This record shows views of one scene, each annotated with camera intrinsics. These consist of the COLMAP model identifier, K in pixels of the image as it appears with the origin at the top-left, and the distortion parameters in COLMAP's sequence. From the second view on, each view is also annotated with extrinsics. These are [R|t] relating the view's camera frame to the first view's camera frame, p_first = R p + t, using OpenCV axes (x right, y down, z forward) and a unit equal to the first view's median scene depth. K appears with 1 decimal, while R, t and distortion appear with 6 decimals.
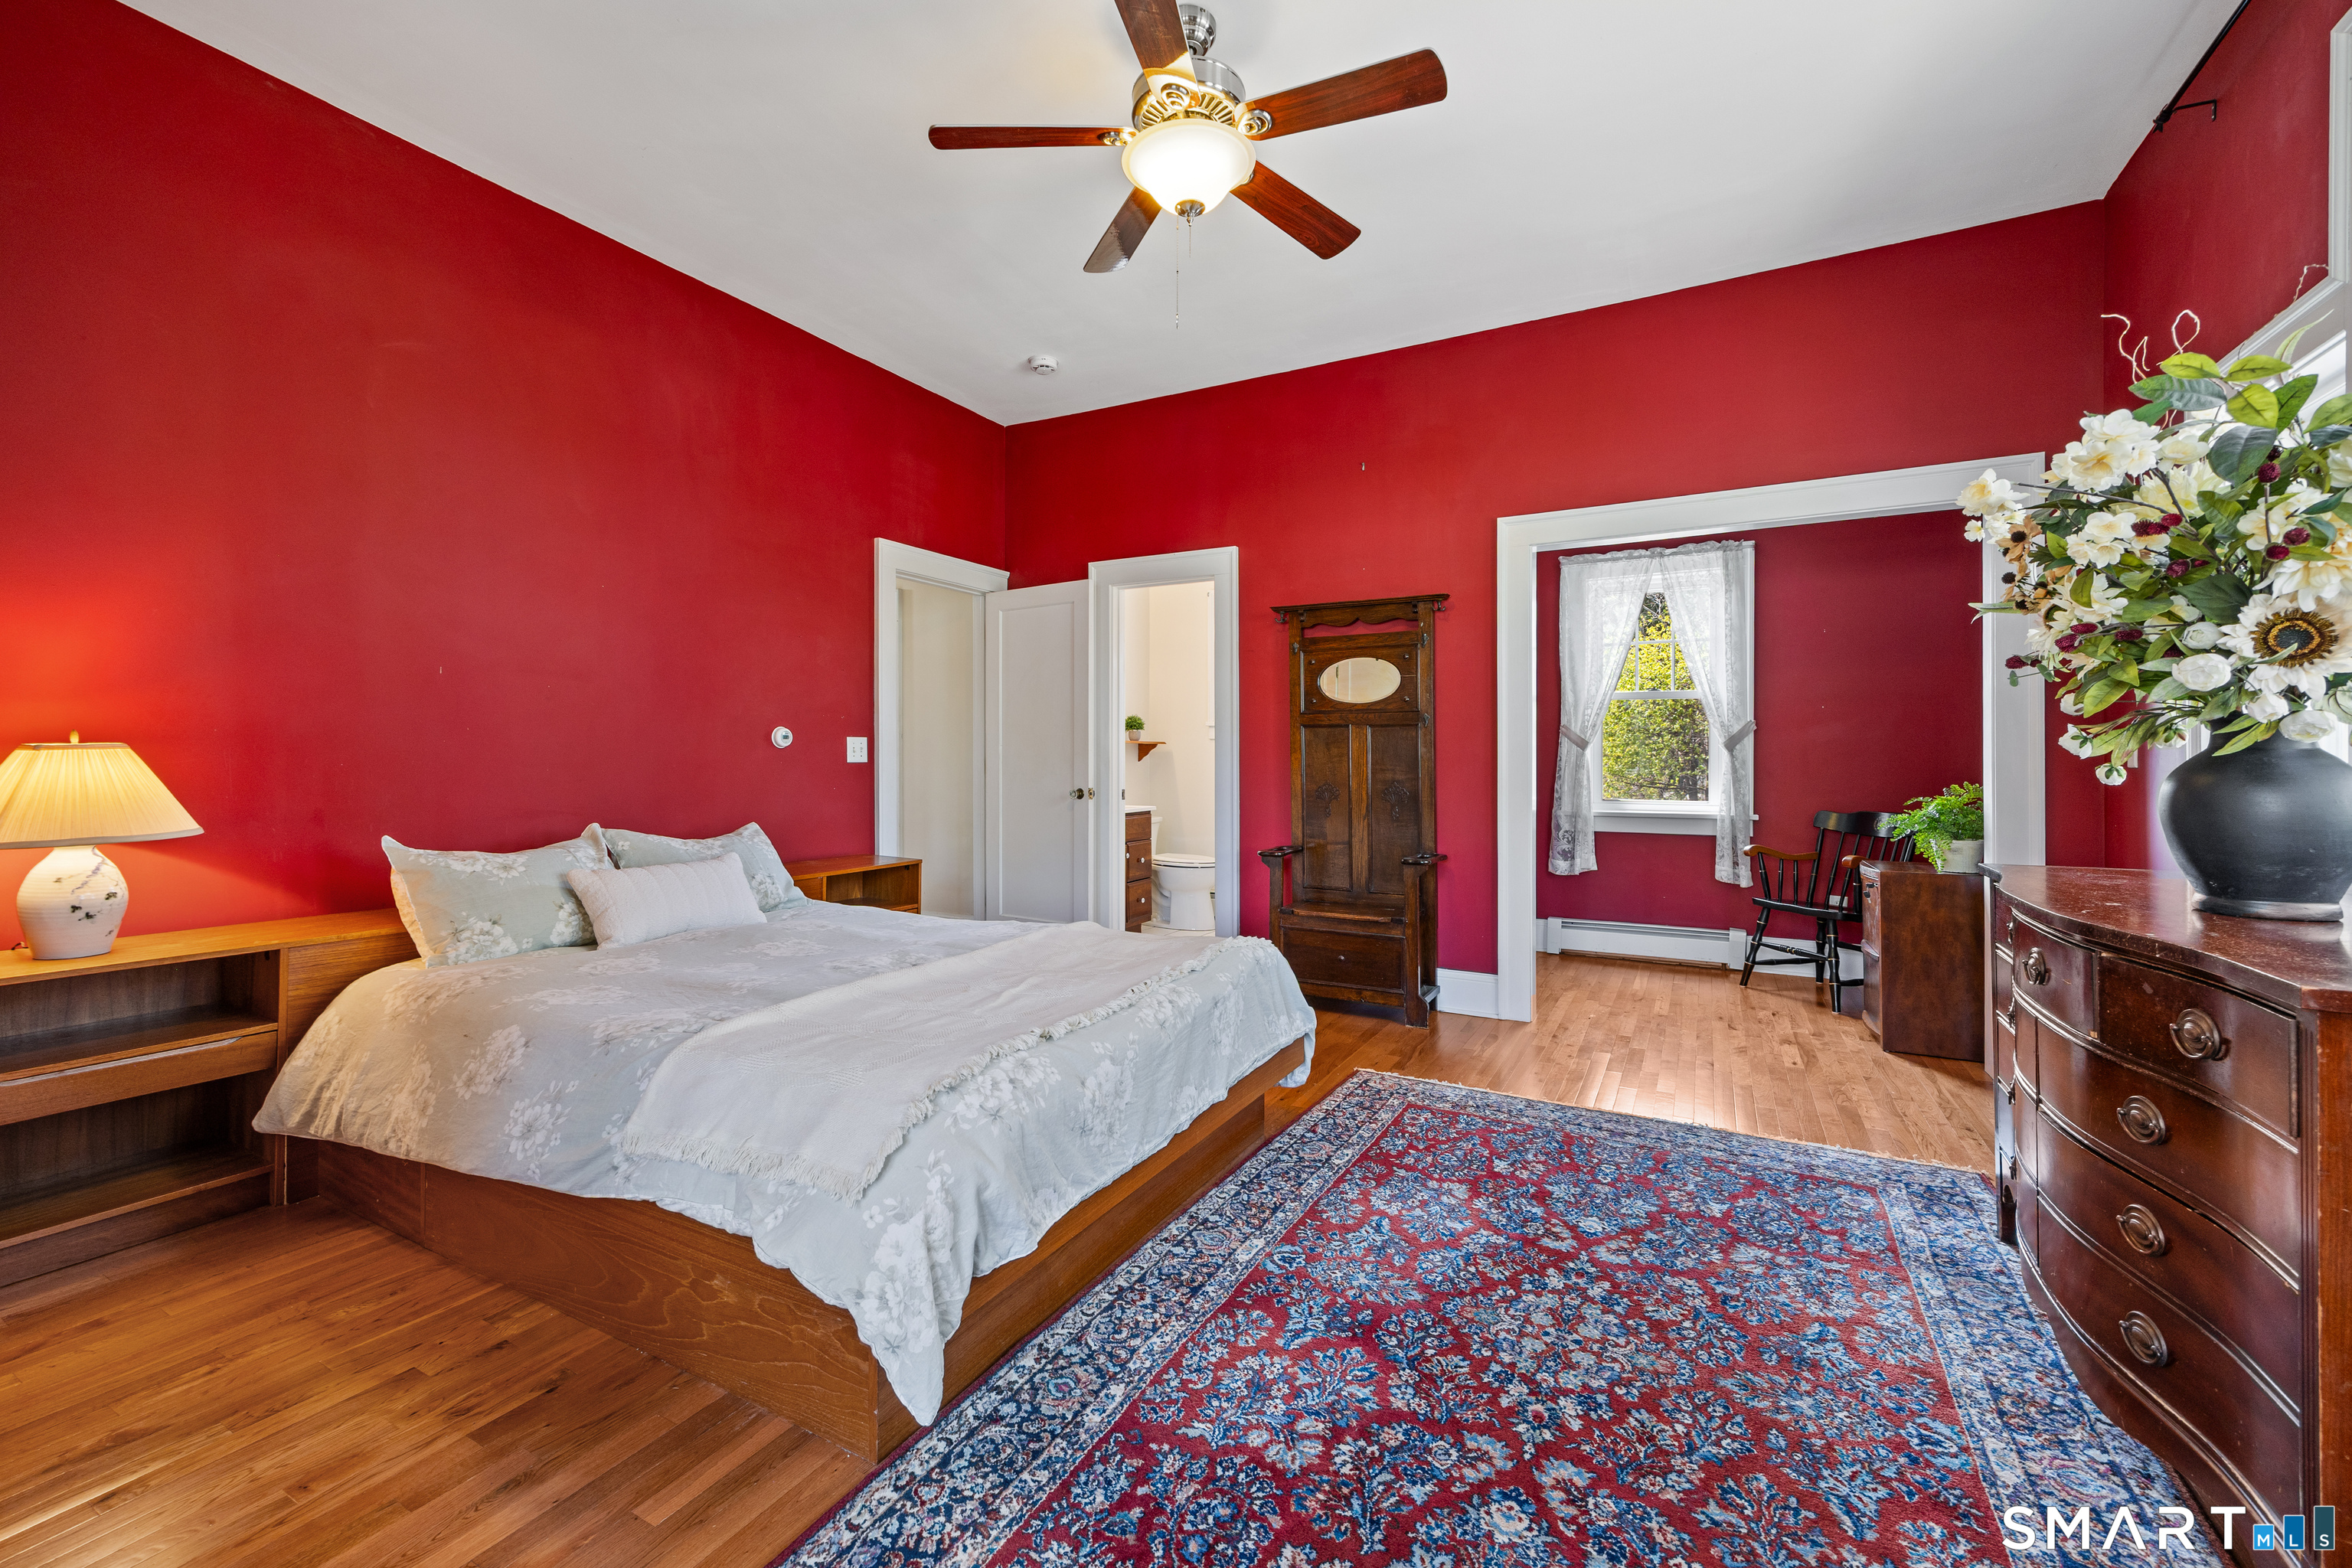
lens RADIAL K [[956.8, 0, 1175.7], [0, 956.8, 769.9], [0, 0, 1]] dist [0.010029, -0.000001]
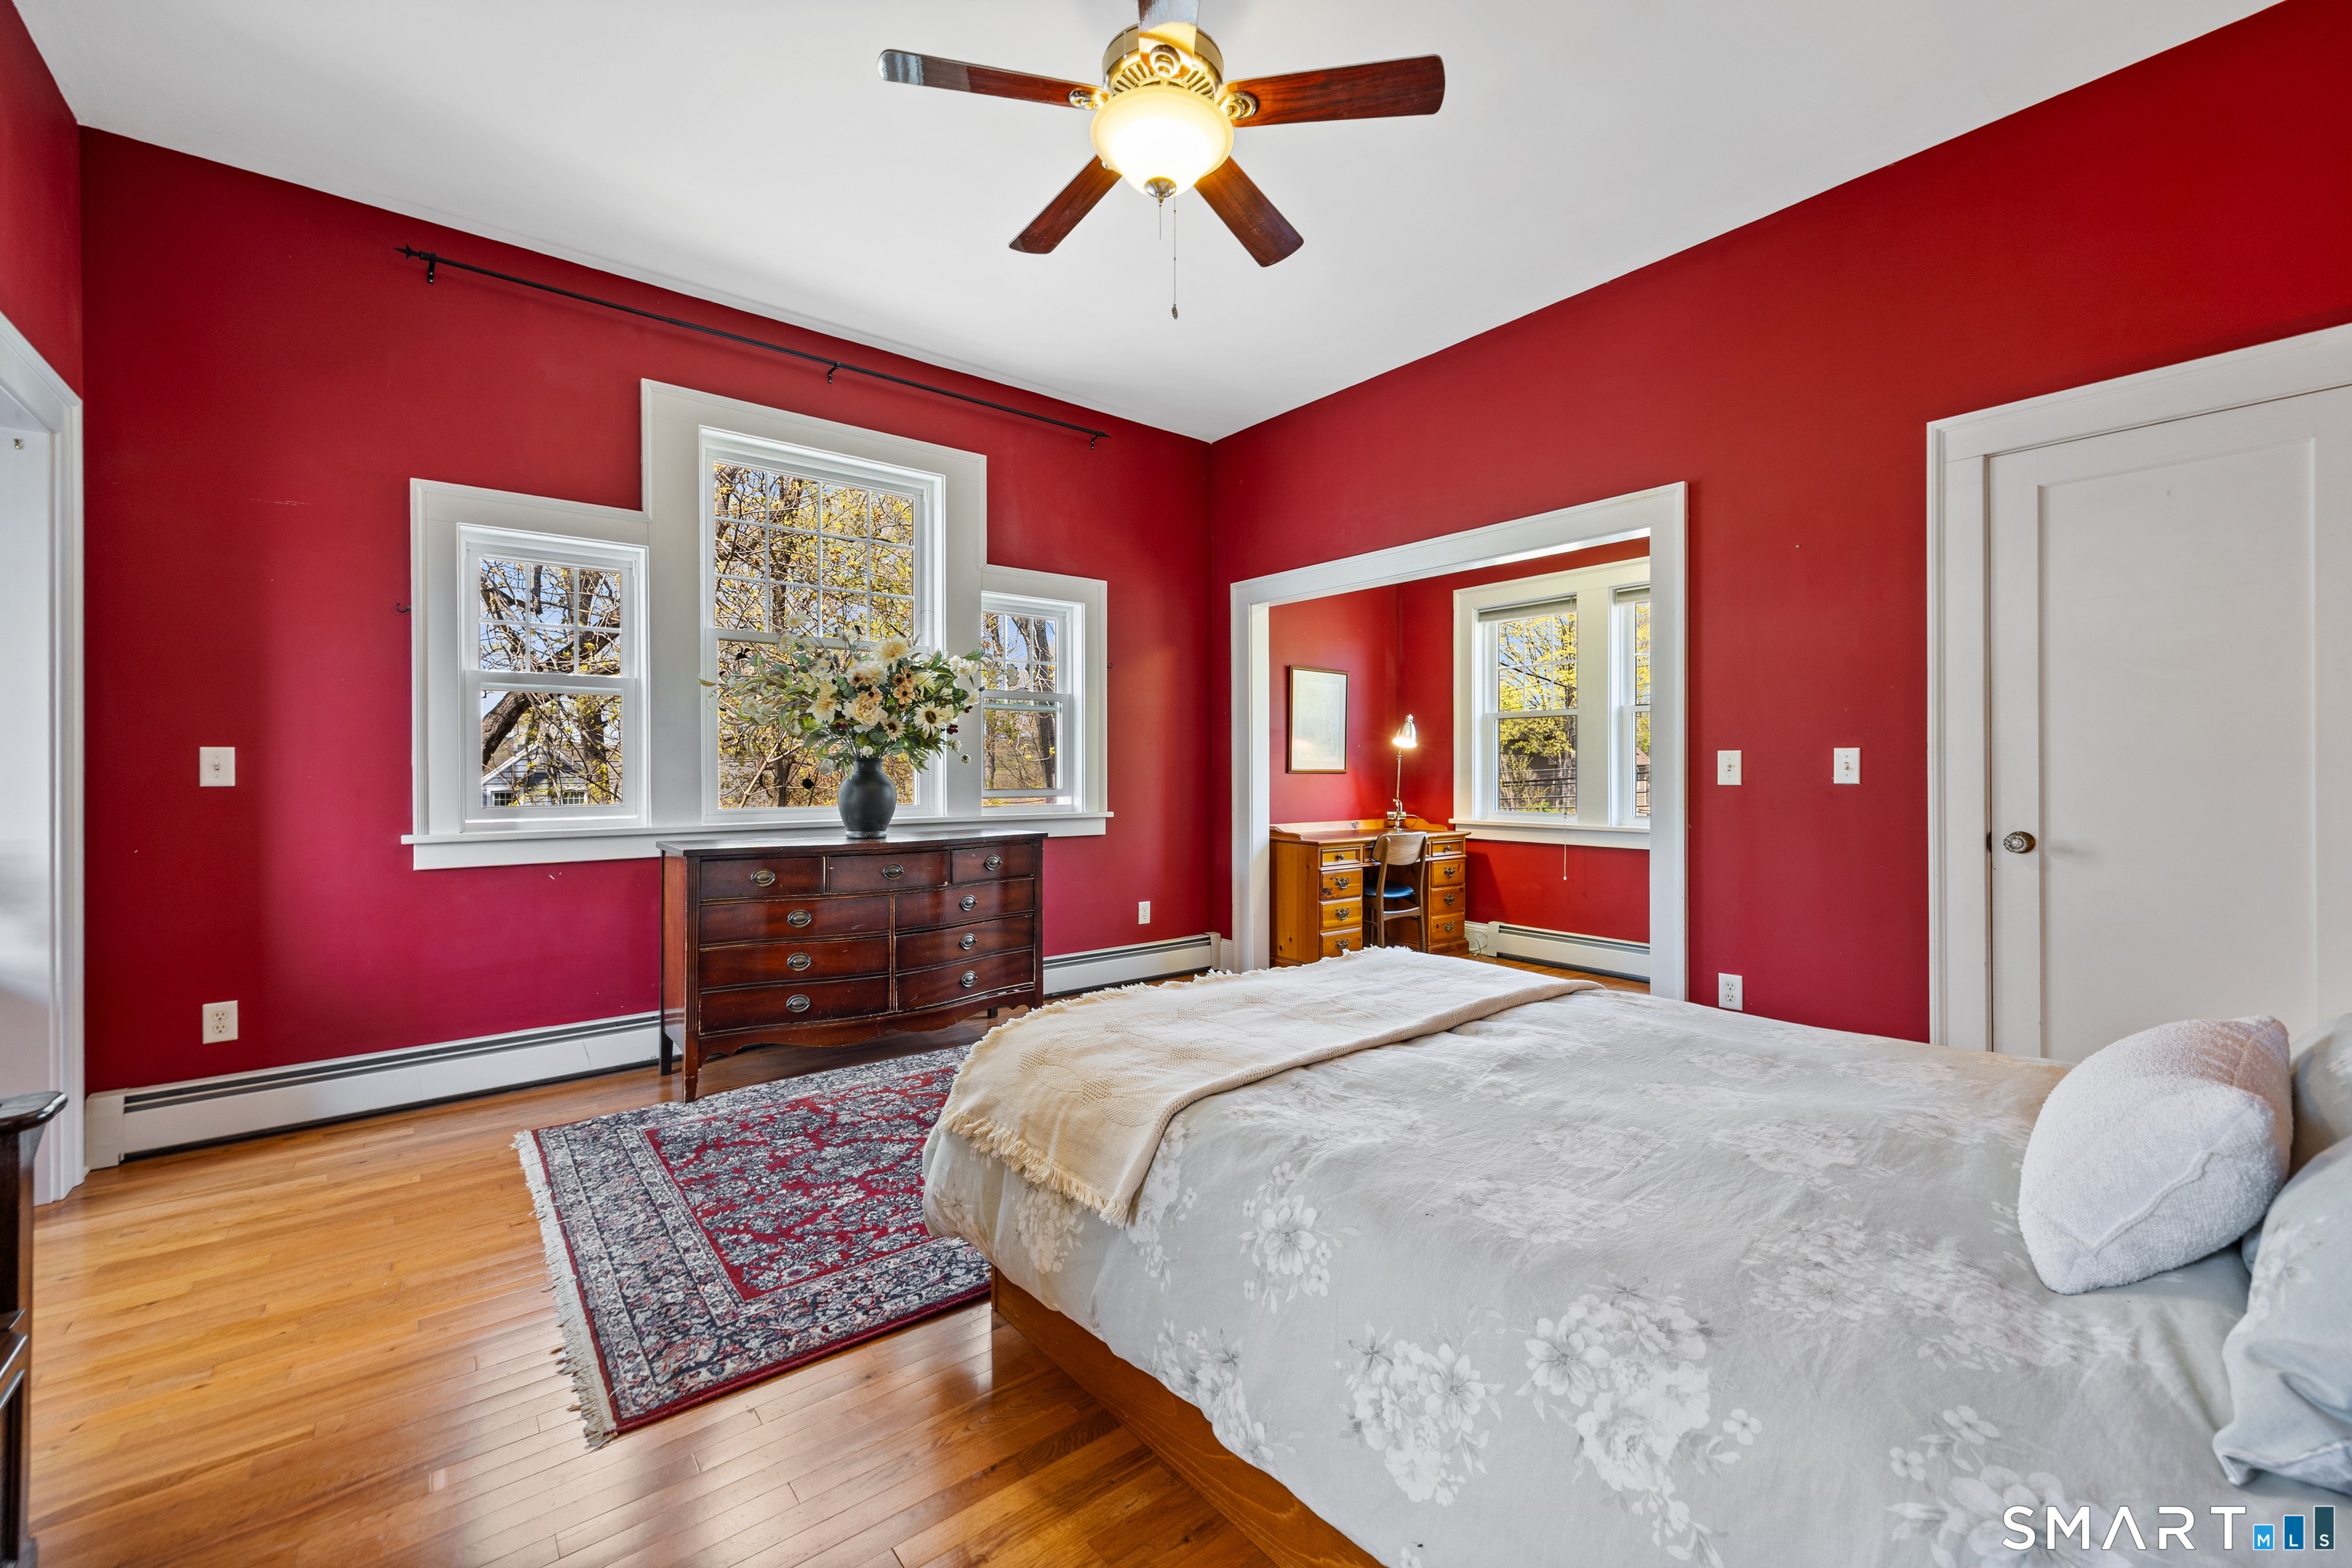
lens RADIAL K [[956.8, 0, 1170.2], [0, 956.8, 769.9], [0, 0, 1]] dist [0.010029, -0.000001]
pose [[-0.923085, -0.000476, 0.384597, -0.329507], [0.002012, 0.999980, 0.006069, -0.026630], [-0.384592, 0.006376, -0.923065, 1.734967]]
